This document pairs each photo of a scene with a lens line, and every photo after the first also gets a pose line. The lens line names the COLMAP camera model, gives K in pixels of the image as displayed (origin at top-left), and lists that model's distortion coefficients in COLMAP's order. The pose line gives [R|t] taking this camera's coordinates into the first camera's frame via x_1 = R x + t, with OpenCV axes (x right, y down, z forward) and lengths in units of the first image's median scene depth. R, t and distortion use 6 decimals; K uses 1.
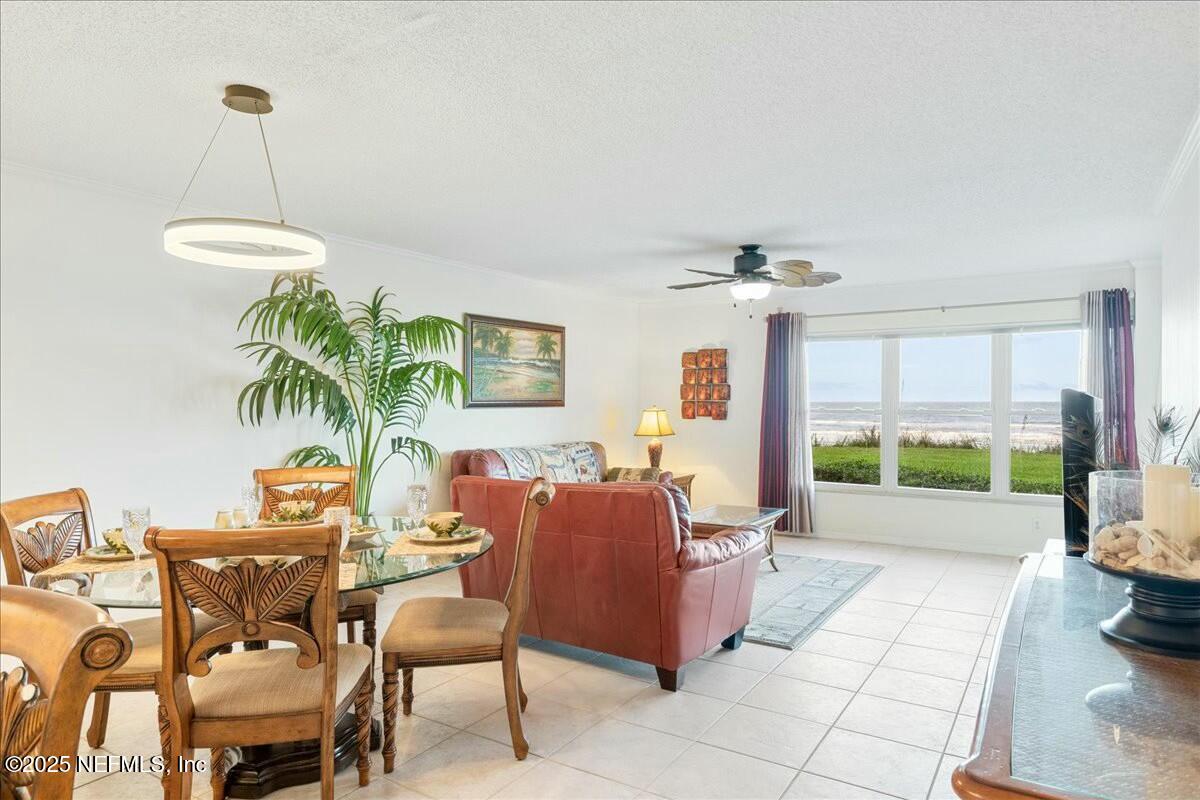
lens RADIAL K [[739.7, 0, 596.3], [0, 739.7, 401.5], [0, 0, 1]] dist [-0.000014, -0.002226]
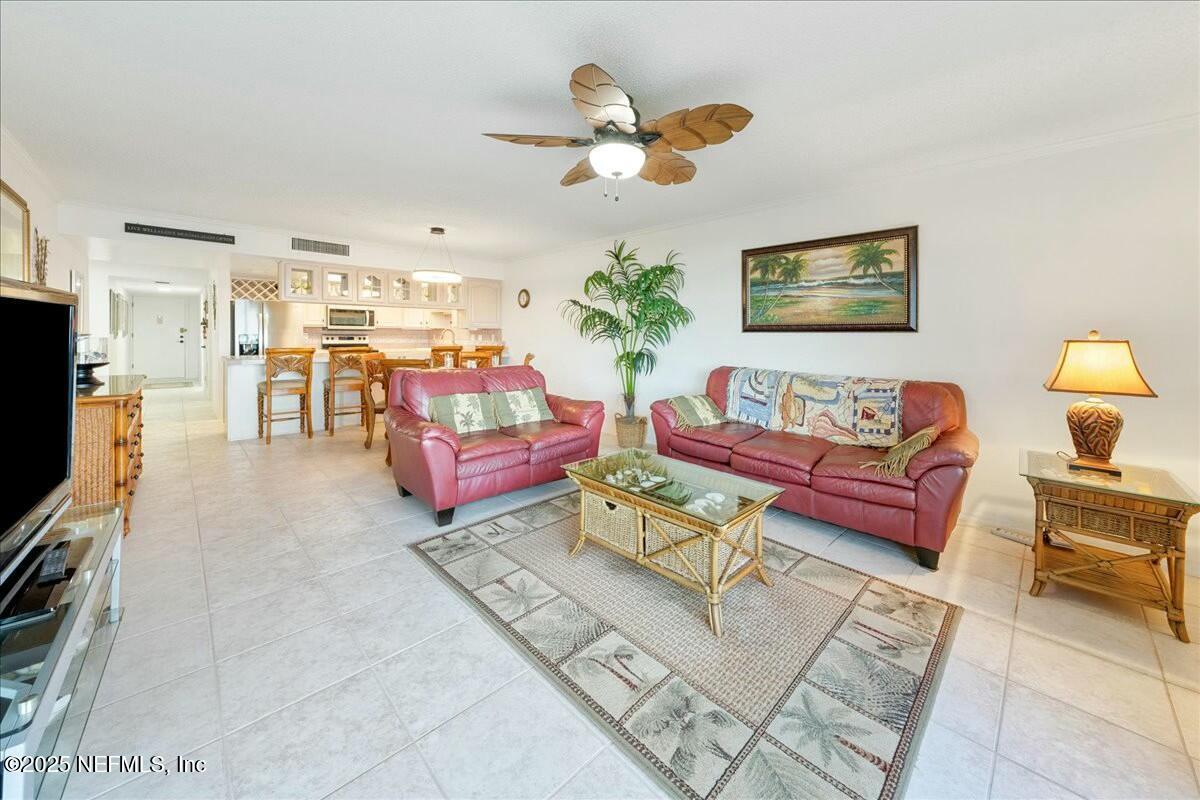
lens RADIAL K [[434.5, 0, 606.4], [0, 434.5, 338.1], [0, 0, 1]] dist [-0.003980, 0.000798]
pose [[-0.214900, 0.007323, -0.976609, 0.468755], [-0.013547, 0.999853, 0.010479, 0.012834], [0.976542, 0.015482, -0.214769, 0.816285]]
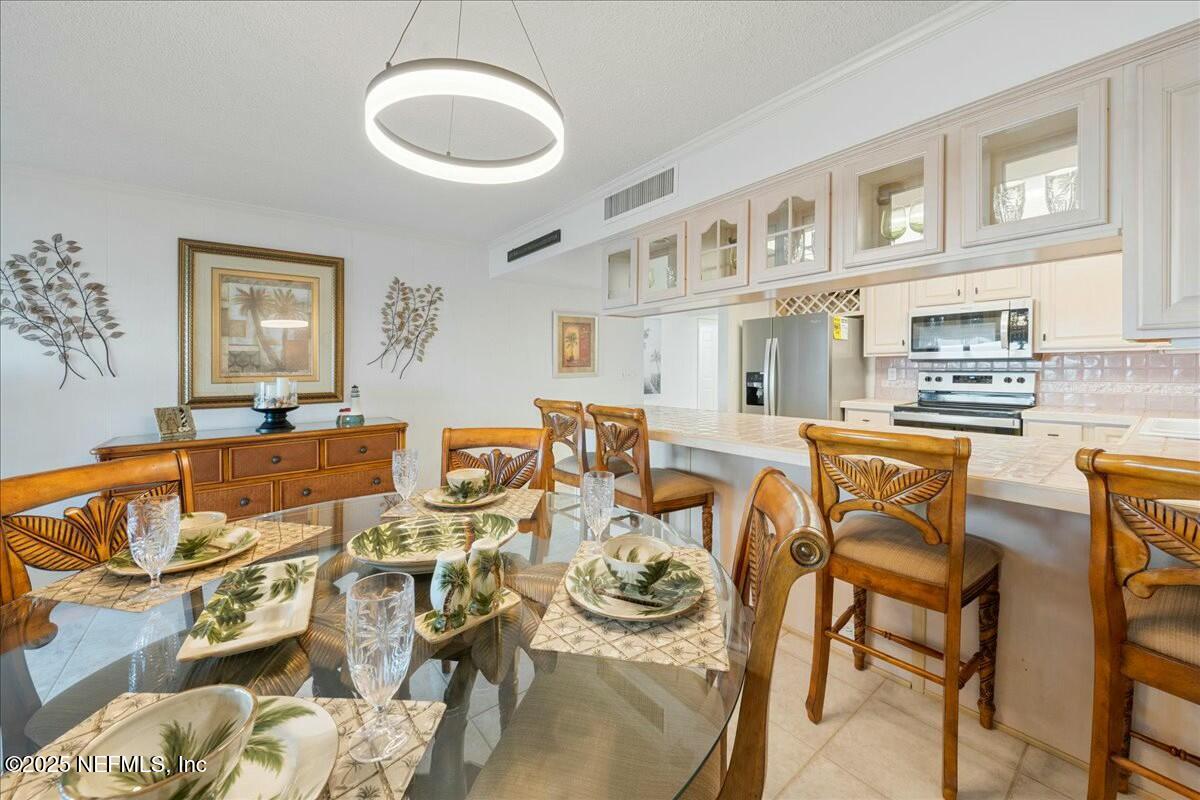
lens RADIAL K [[444.3, 0, 592.9], [0, 444.3, 370.2], [0, 0, 1]] dist [-0.006797, -0.000312]
pose [[-0.949993, 0.010293, 0.312100, -0.275307], [0.014121, 0.999850, 0.010008, 0.012533], [-0.311951, 0.013915, -0.949996, 0.524658]]
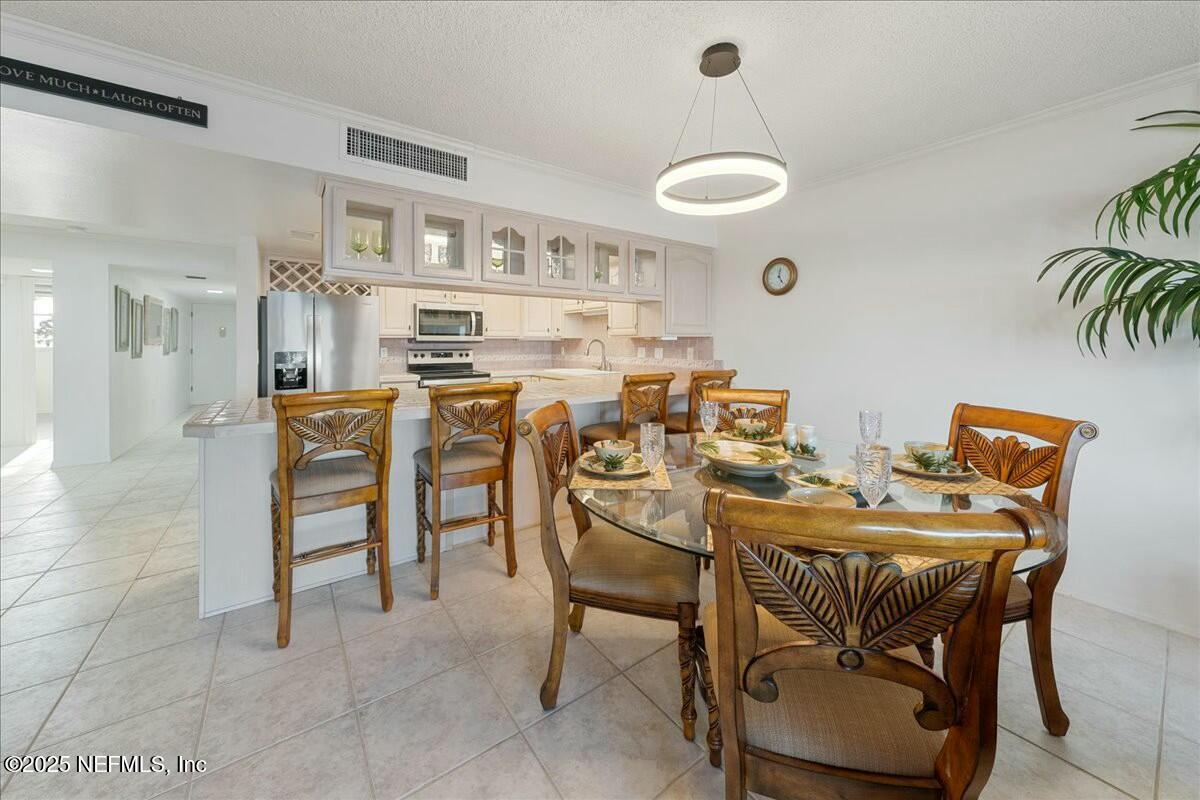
lens RADIAL K [[434.5, 0, 608.9], [0, 434.5, 339.0], [0, 0, 1]] dist [-0.003980, 0.000798]
pose [[-0.347901, -0.008189, -0.937495, 0.077657], [-0.002226, 0.999966, -0.007909, 0.012433], [0.937529, -0.000665, -0.347908, 0.407471]]
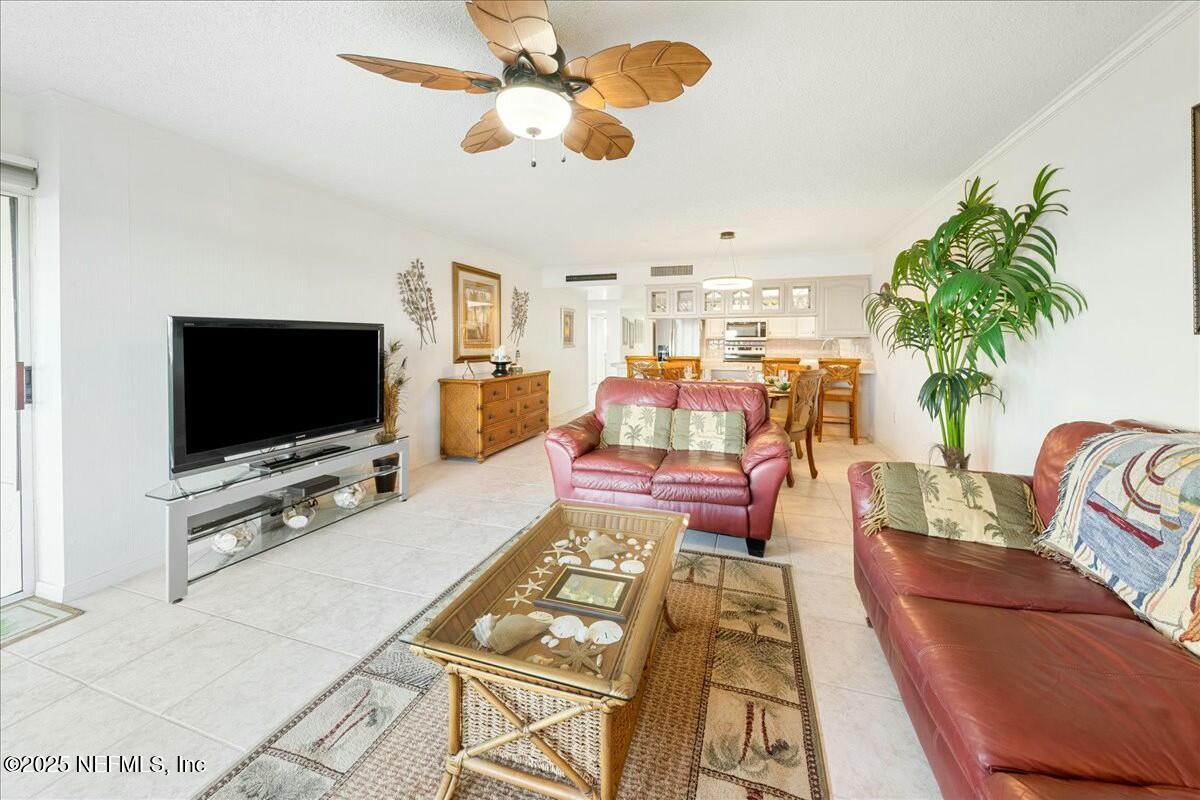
lens RADIAL K [[434.5, 0, 611.8], [0, 434.5, 349.7], [0, 0, 1]] dist [-0.003980, 0.000798]
pose [[-0.963068, 0.004082, -0.269227, 0.182645], [-0.001439, 0.999793, 0.020307, 0.012445], [0.269254, 0.019945, -0.962863, 0.999808]]
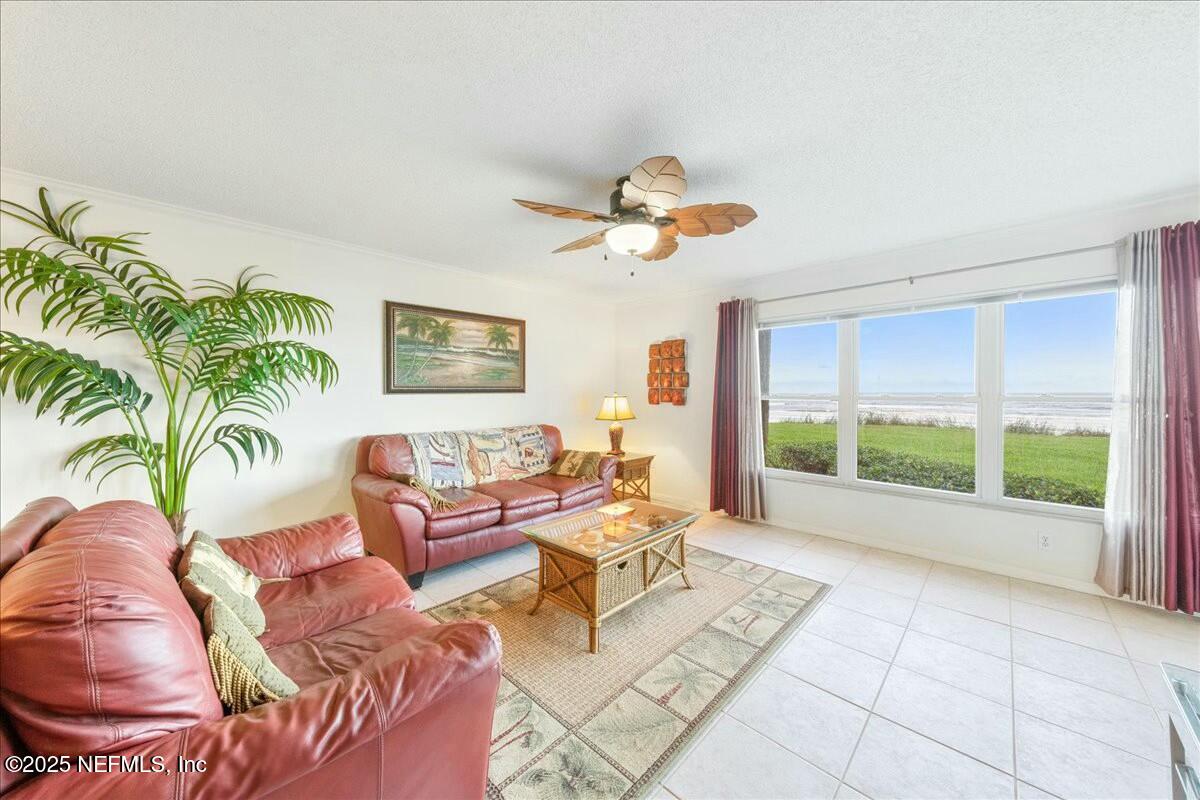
lens RADIAL K [[415.8, 0, 604.6], [0, 415.8, 391.6], [0, 0, 1]] dist [-0.000302, 0.000164]
pose [[0.980917, -0.003022, -0.194404, 0.200489], [0.001881, 0.999980, -0.006052, 0.008946], [0.194419, 0.005571, 0.980903, 0.431630]]
